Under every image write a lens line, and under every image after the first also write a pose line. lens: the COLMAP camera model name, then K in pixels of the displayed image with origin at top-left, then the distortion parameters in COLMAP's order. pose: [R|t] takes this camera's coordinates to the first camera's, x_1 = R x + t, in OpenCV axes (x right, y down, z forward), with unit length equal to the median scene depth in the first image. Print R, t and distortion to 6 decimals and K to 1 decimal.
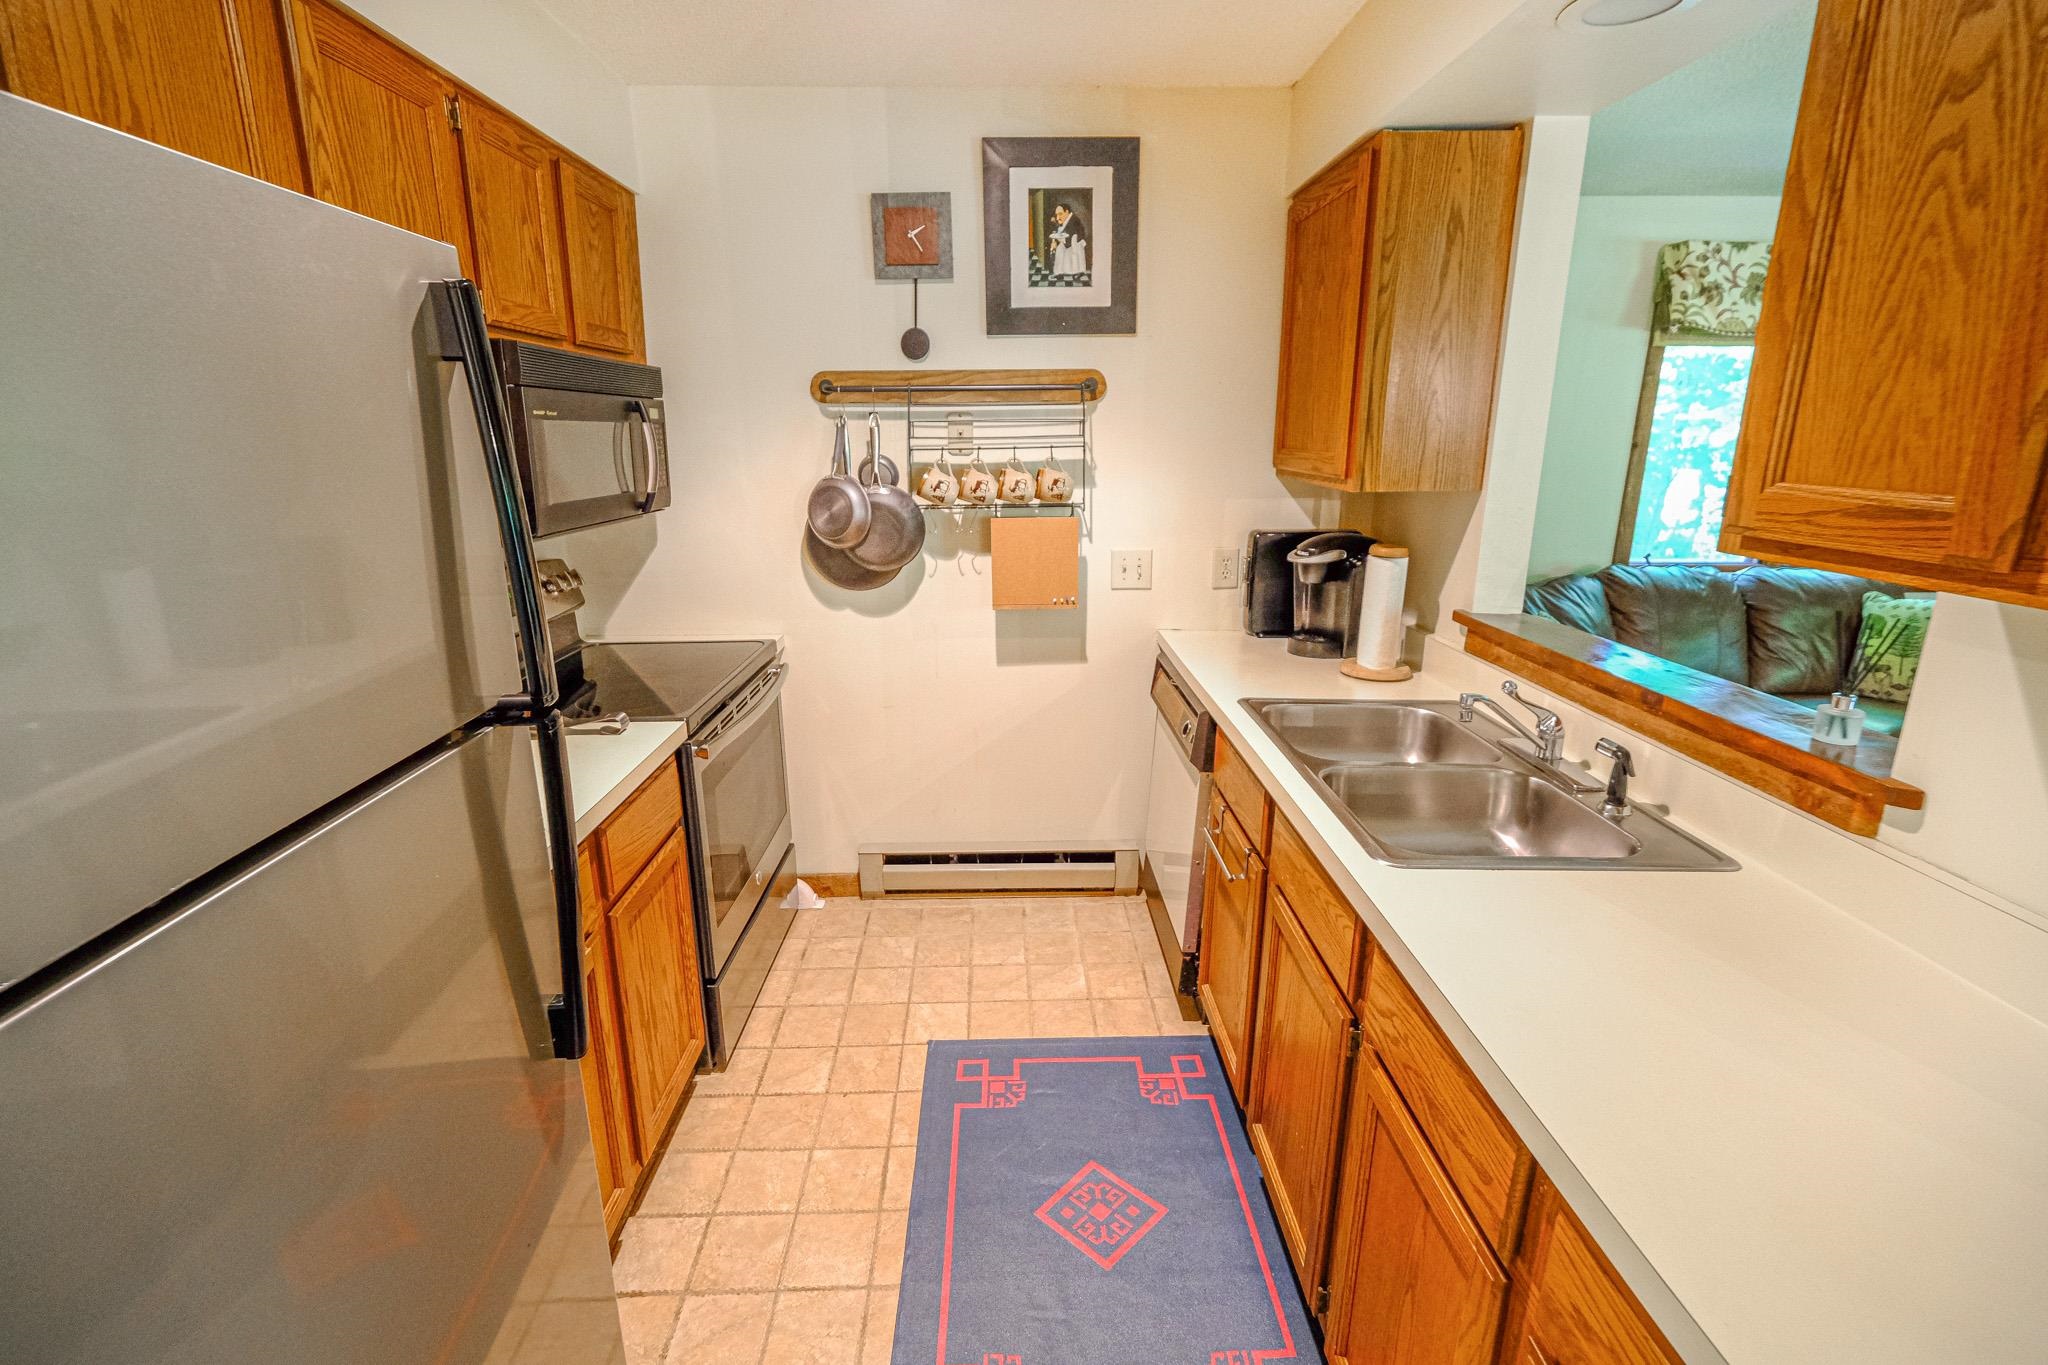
lens RADIAL K [[894.9, 0, 1012.5], [0, 894.9, 660.7], [0, 0, 1]] dist [-0.006838, 0.000306]
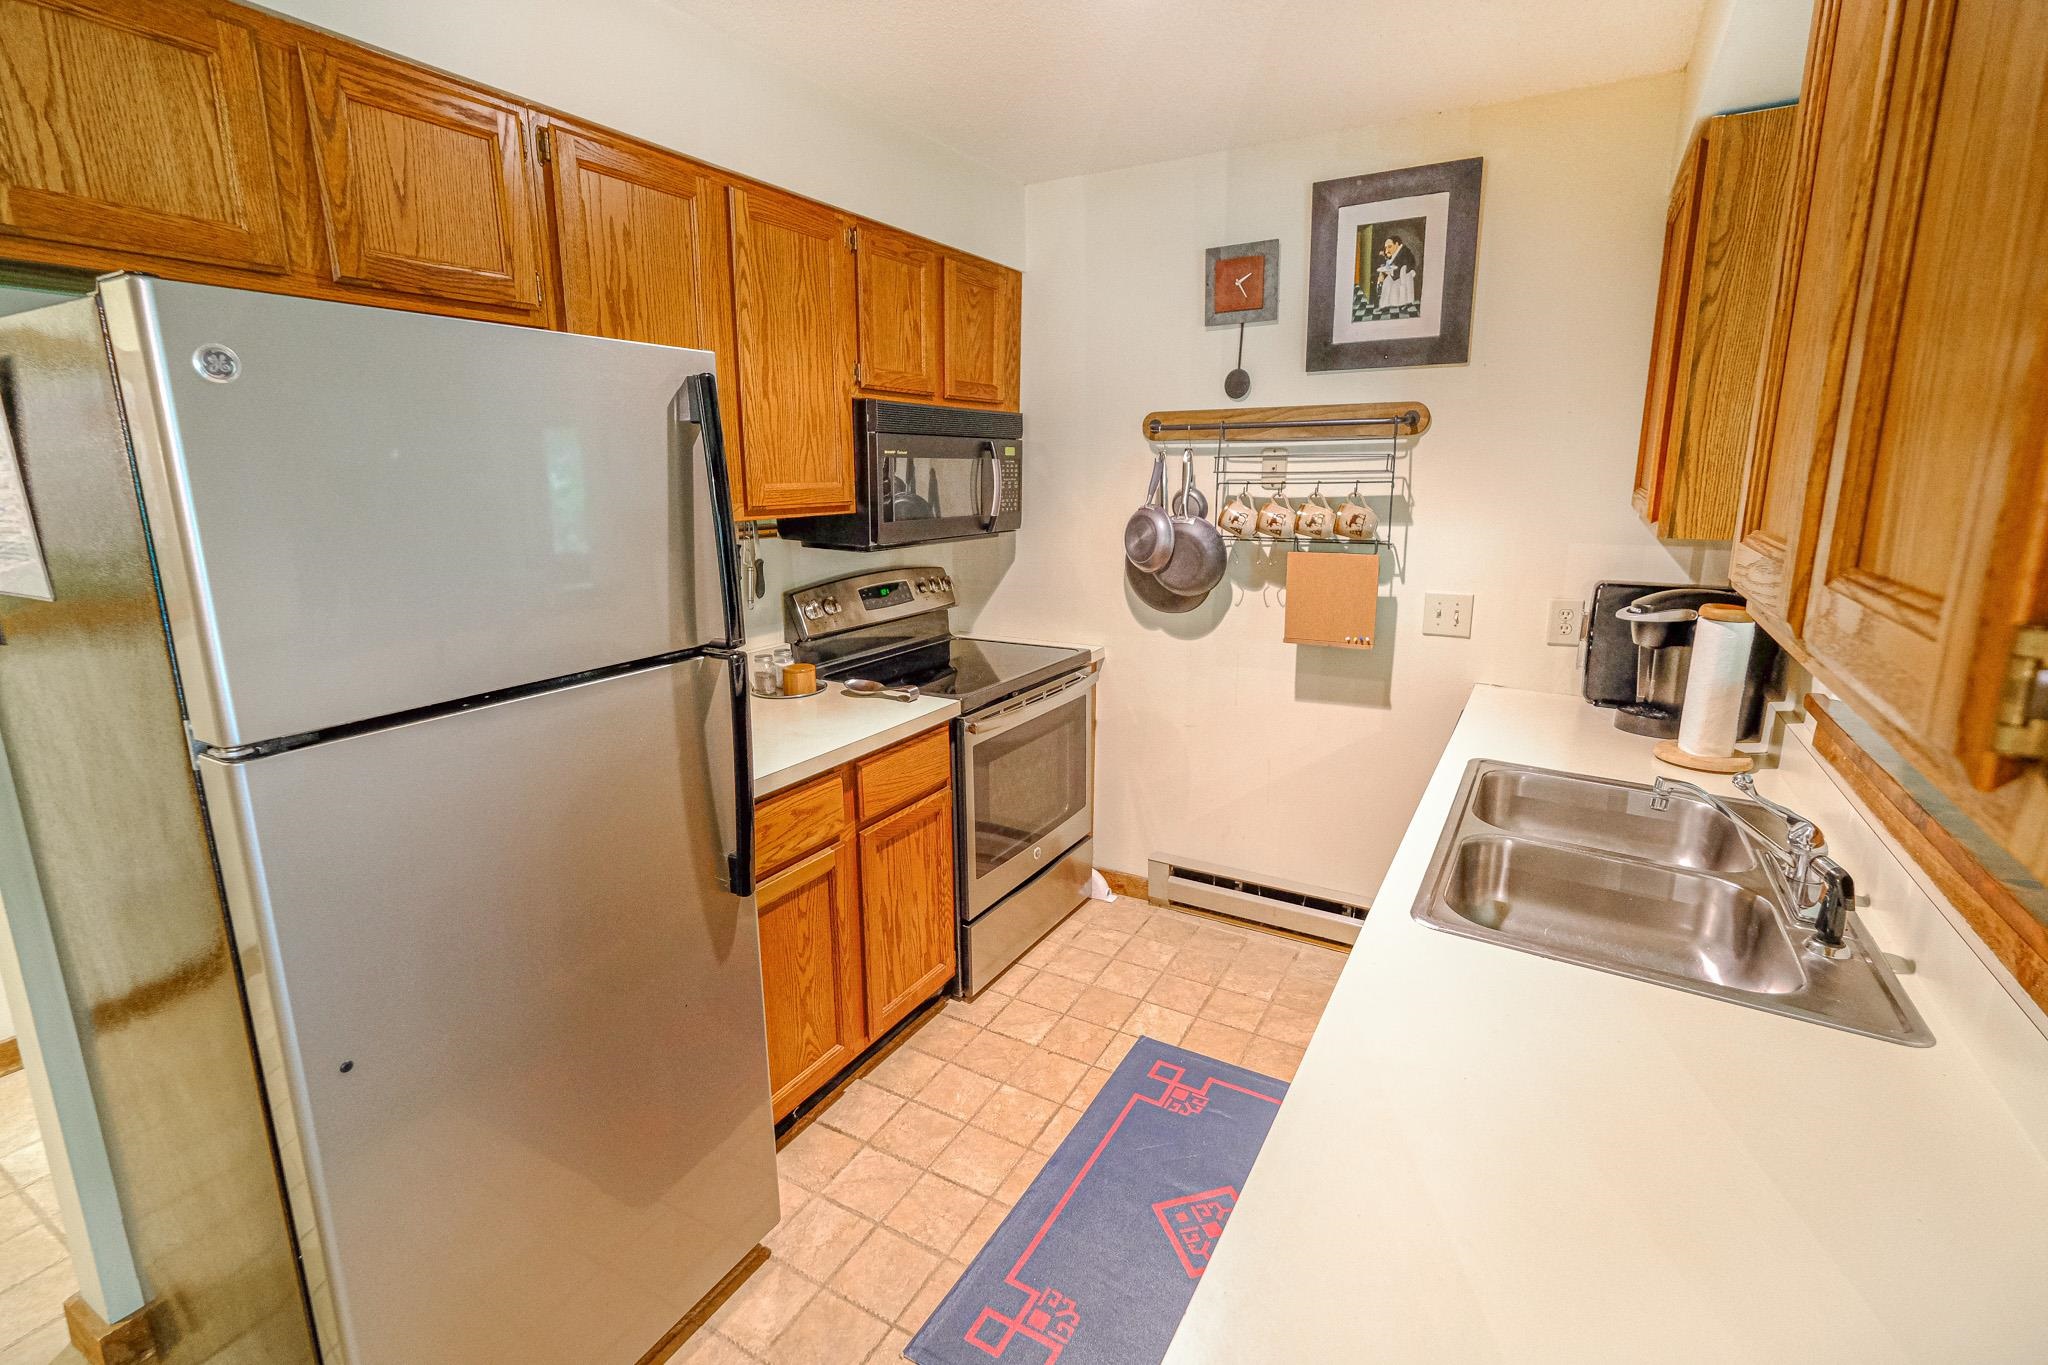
lens RADIAL K [[918.1, 0, 1026.0], [0, 918.1, 658.8], [0, 0, 1]] dist [0.001138, -0.000523]
pose [[0.855882, 0.107919, -0.505786, 0.270457], [-0.128521, 0.991689, -0.005886, 0.005319], [0.500947, 0.070042, 0.862639, -0.036932]]
